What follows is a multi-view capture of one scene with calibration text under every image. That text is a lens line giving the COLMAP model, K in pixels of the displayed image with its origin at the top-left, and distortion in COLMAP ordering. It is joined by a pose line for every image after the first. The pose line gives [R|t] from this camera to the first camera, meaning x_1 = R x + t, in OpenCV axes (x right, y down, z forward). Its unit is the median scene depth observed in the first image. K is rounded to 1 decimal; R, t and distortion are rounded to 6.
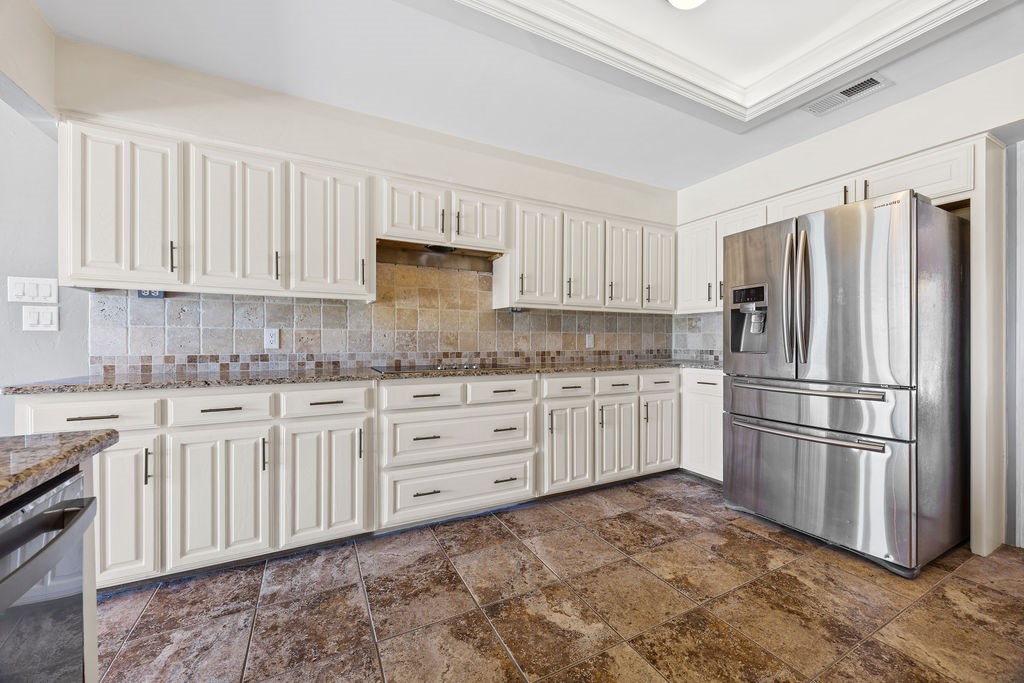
lens RADIAL K [[396.5, 0, 508.6], [0, 396.5, 339.4], [0, 0, 1]] dist [0.000475, -0.000079]
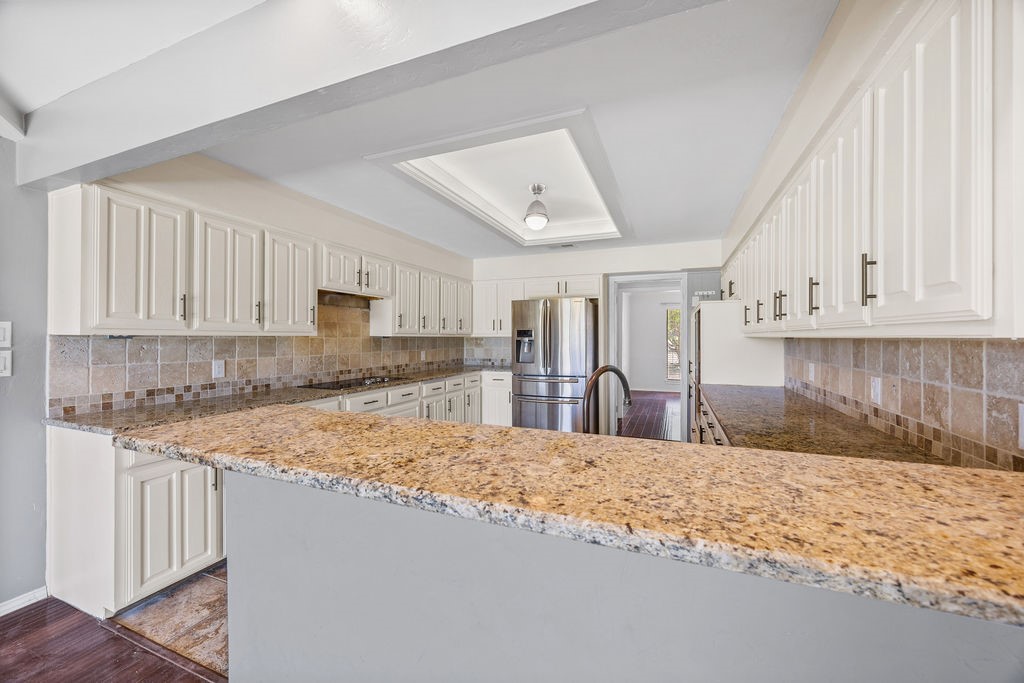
lens RADIAL K [[396.5, 0, 508.6], [0, 396.5, 339.4], [0, 0, 1]] dist [0.000475, -0.000079]
pose [[0.761581, -0.007362, 0.648028, -0.677415], [0.001465, 0.999952, 0.009637, -0.094388], [-0.648068, -0.006390, 0.761555, -0.409983]]
